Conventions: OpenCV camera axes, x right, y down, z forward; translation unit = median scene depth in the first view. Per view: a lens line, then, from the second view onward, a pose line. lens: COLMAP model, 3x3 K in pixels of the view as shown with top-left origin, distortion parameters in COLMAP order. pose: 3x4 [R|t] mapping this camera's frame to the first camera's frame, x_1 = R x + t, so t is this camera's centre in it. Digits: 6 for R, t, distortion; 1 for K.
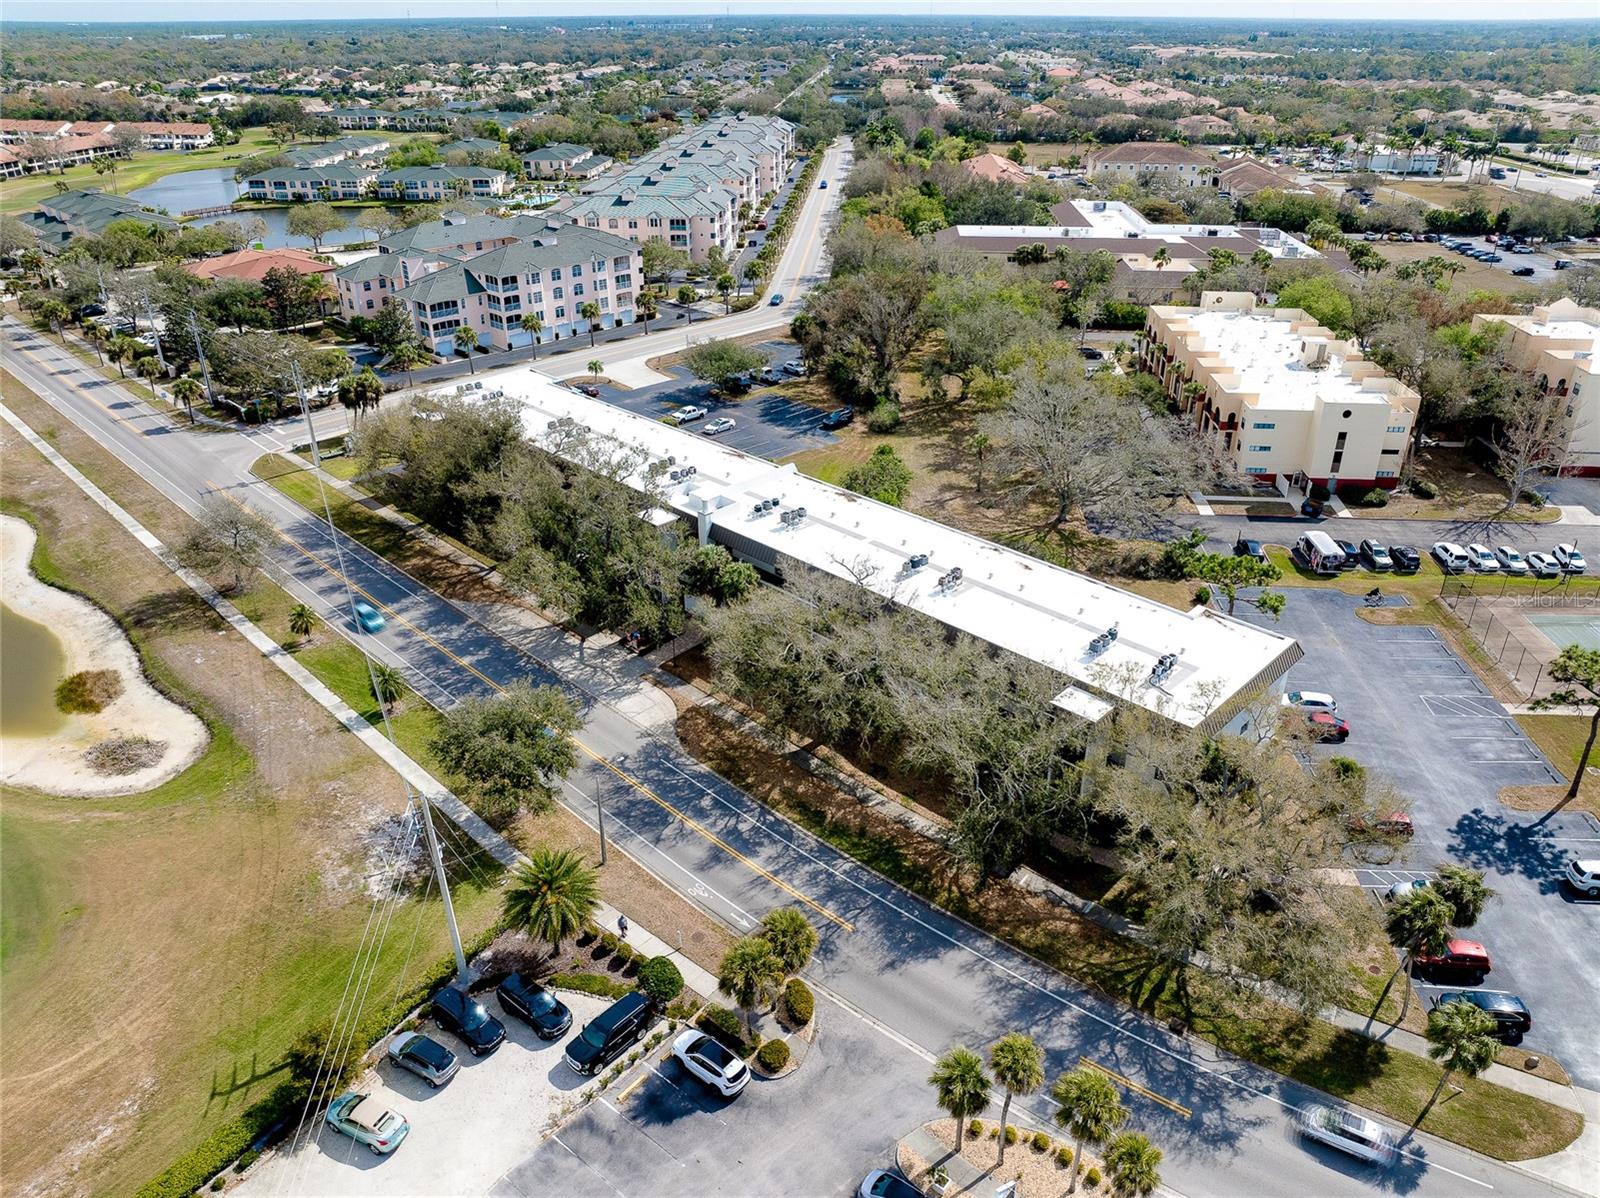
lens RADIAL K [[1109.3, 0, 803.4], [0, 1109.3, 615.1], [0, 0, 1]] dist [-0.052727, 0.022995]
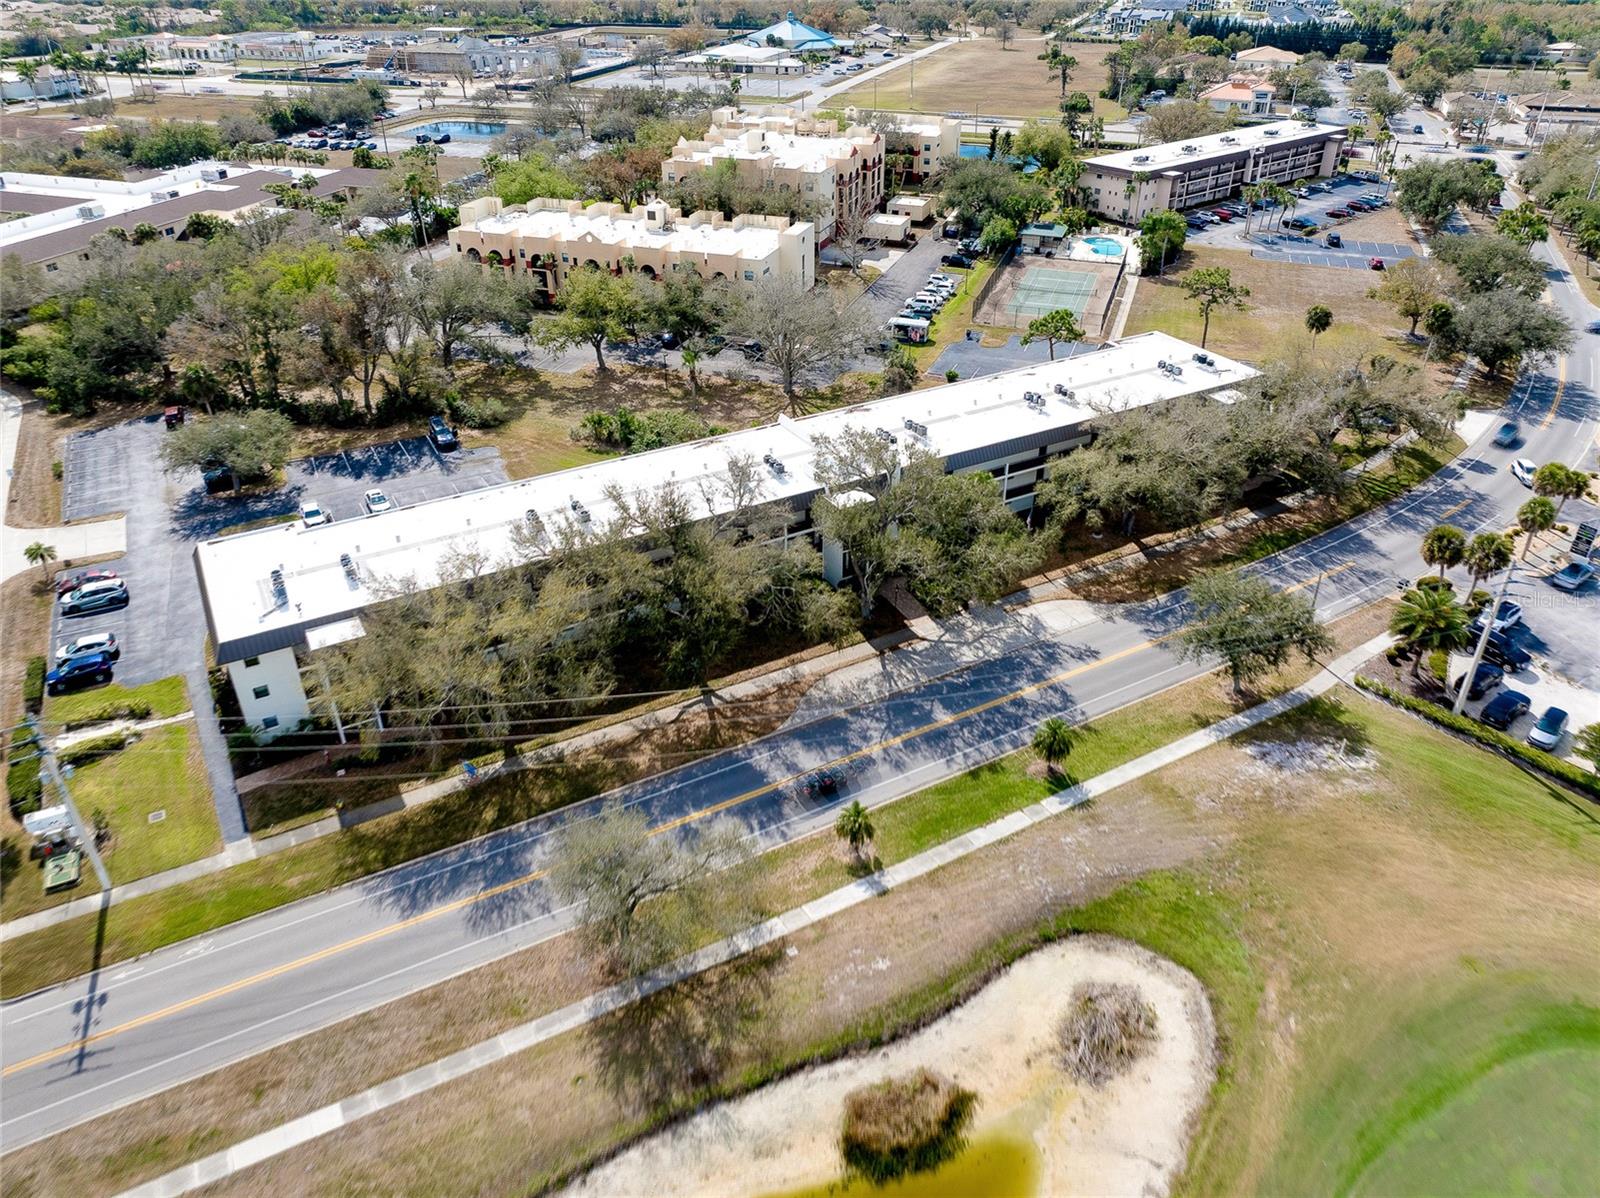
lens RADIAL K [[1109.3, 0, 803.4], [0, 1109.3, 615.1], [0, 0, 1]] dist [-0.052727, 0.022995]
pose [[0.271828, -0.519467, 0.810101, -0.976480], [0.465133, 0.807861, 0.361956, -0.376696], [-0.842473, 0.278415, 0.461221, 0.679270]]
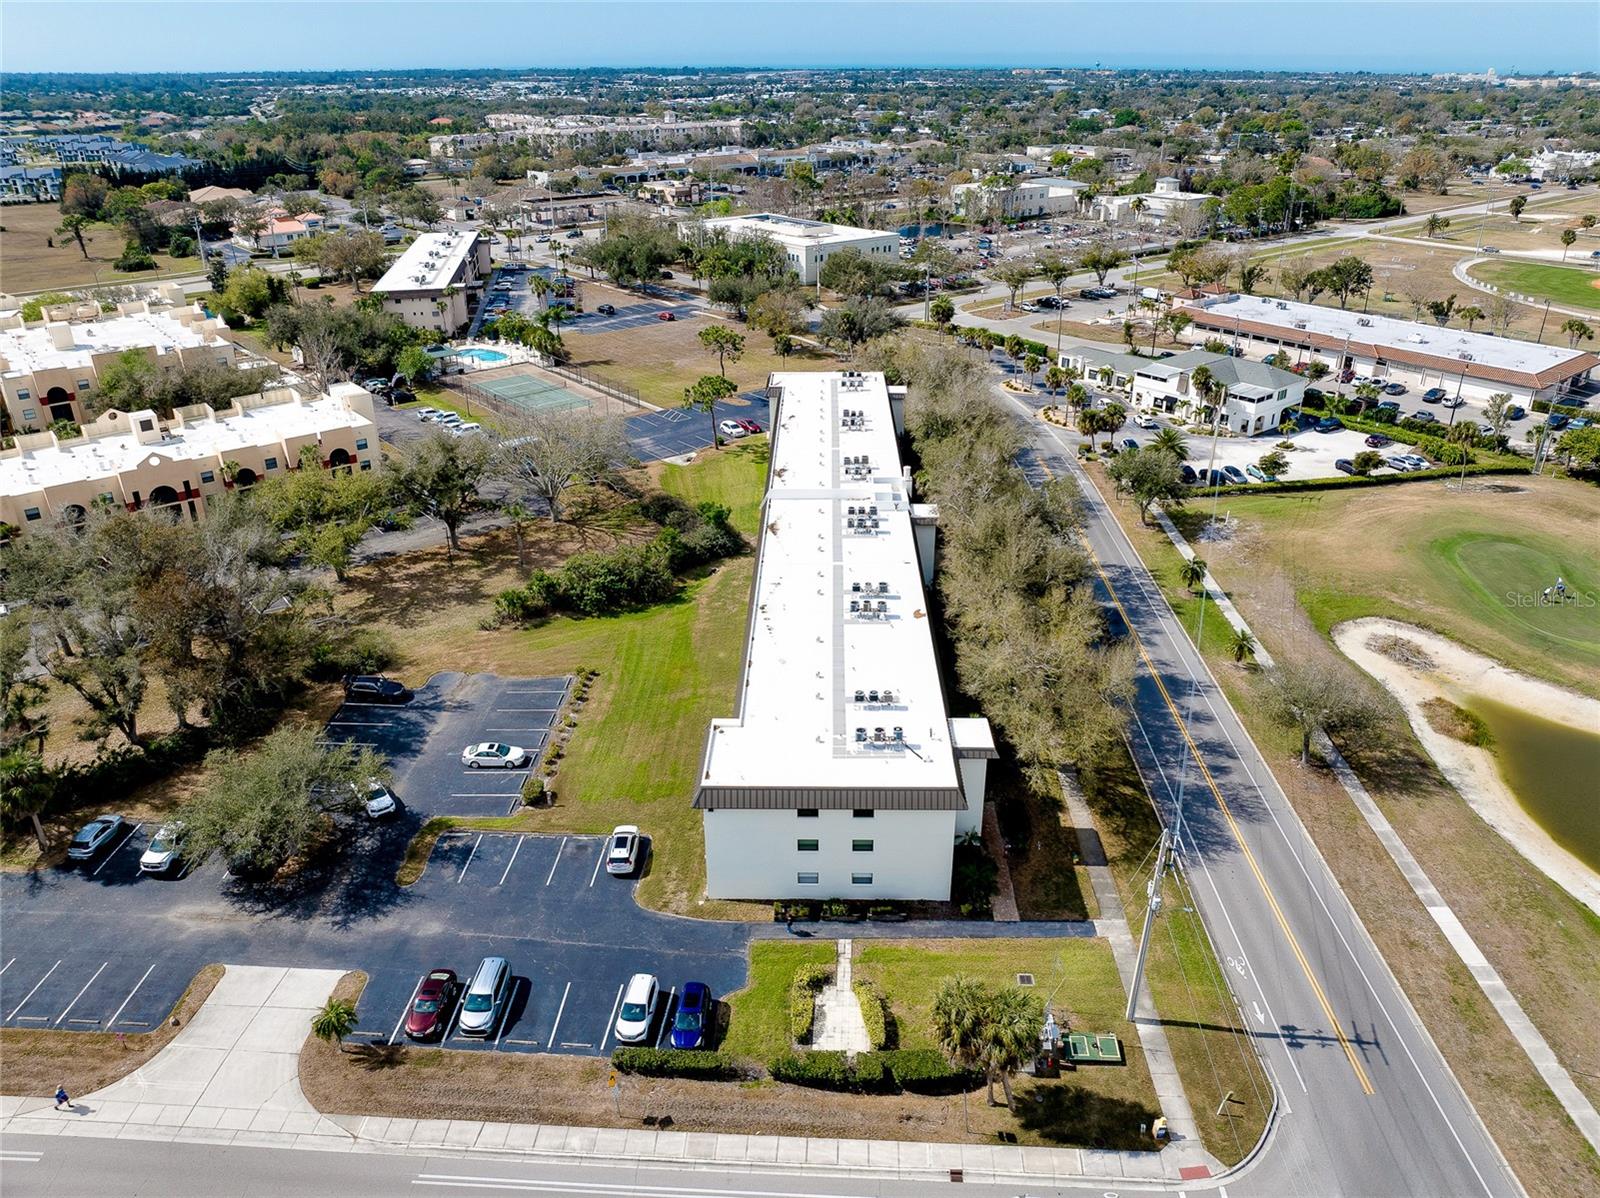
lens RADIAL K [[1124.2, 0, 800.0], [0, 1124.2, 599.0], [0, 0, 1]] dist [-0.052308, 0.012175]
pose [[-0.685079, -0.314982, 0.656851, -0.848800], [0.355547, 0.642417, 0.678887, -0.876411], [-0.635809, 0.698632, -0.328115, 1.588338]]
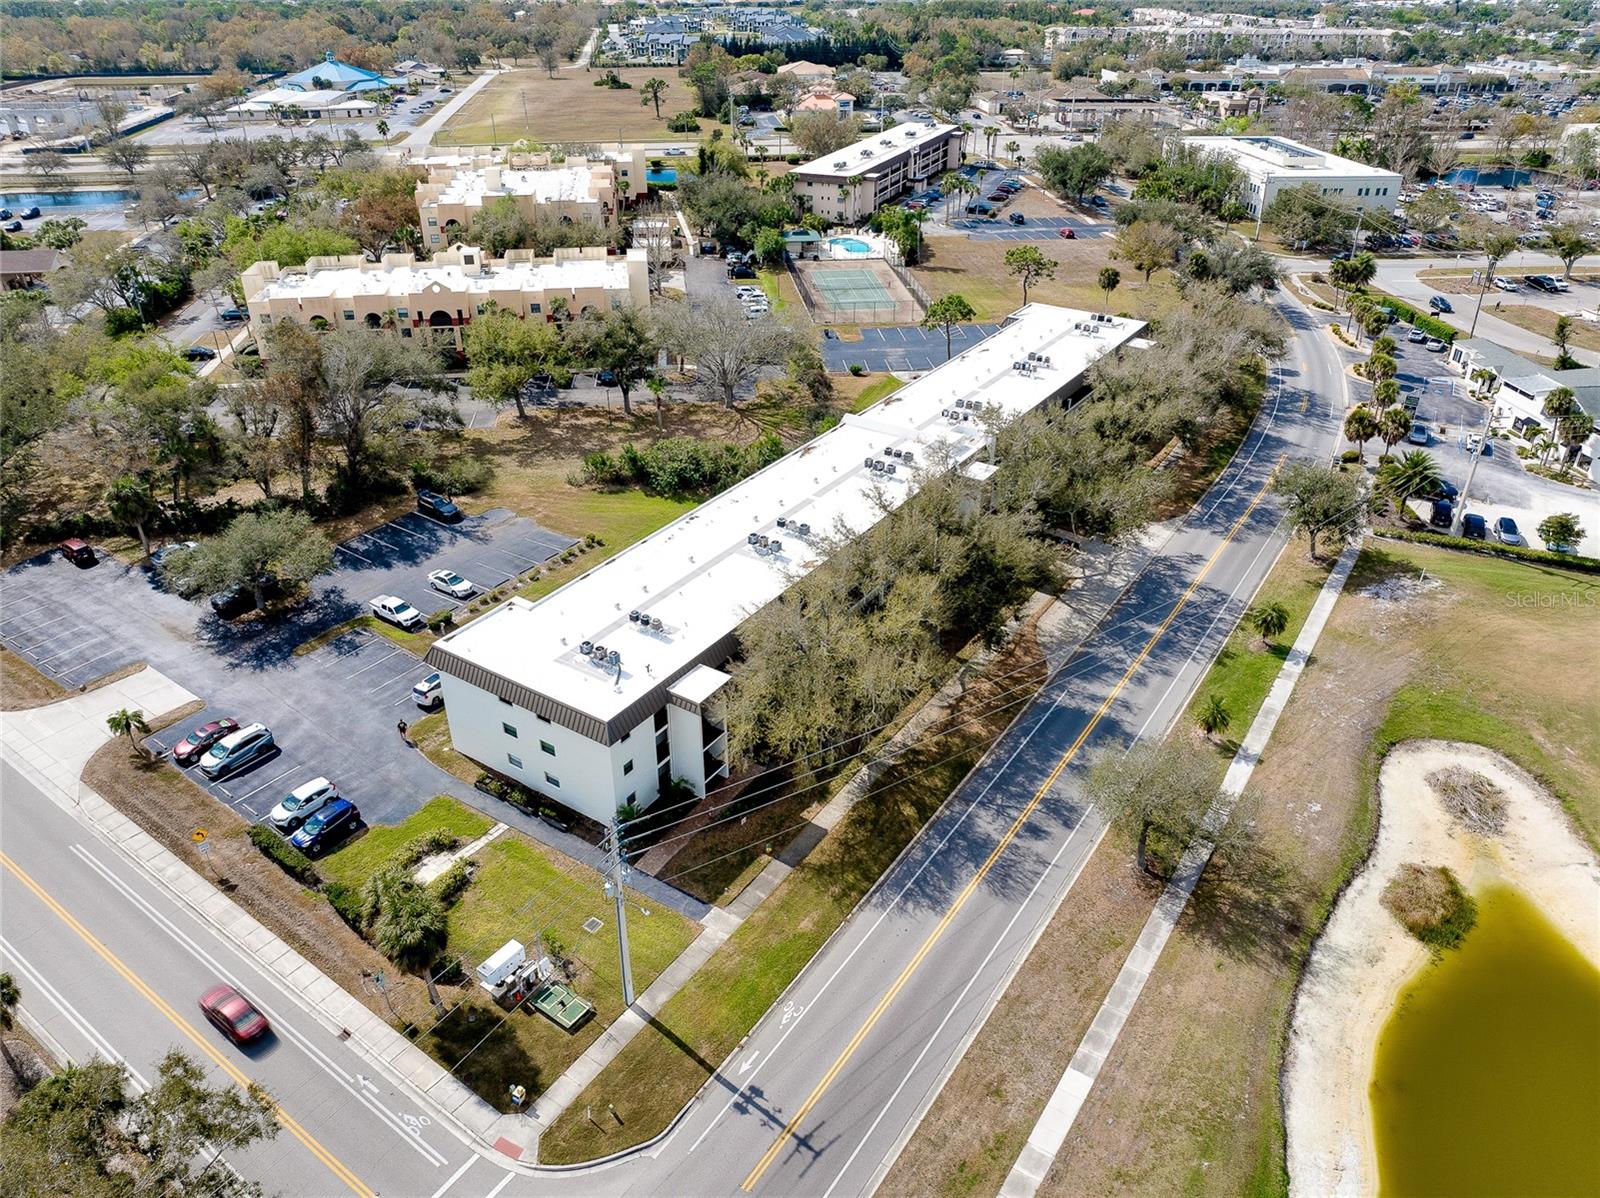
lens RADIAL K [[1109.3, 0, 803.4], [0, 1109.3, 615.1], [0, 0, 1]] dist [-0.052727, 0.022995]
pose [[-0.187011, -0.512455, 0.838103, -1.061992], [0.471639, 0.701557, 0.534204, -0.639188], [-0.861733, 0.495184, 0.110495, 1.153003]]
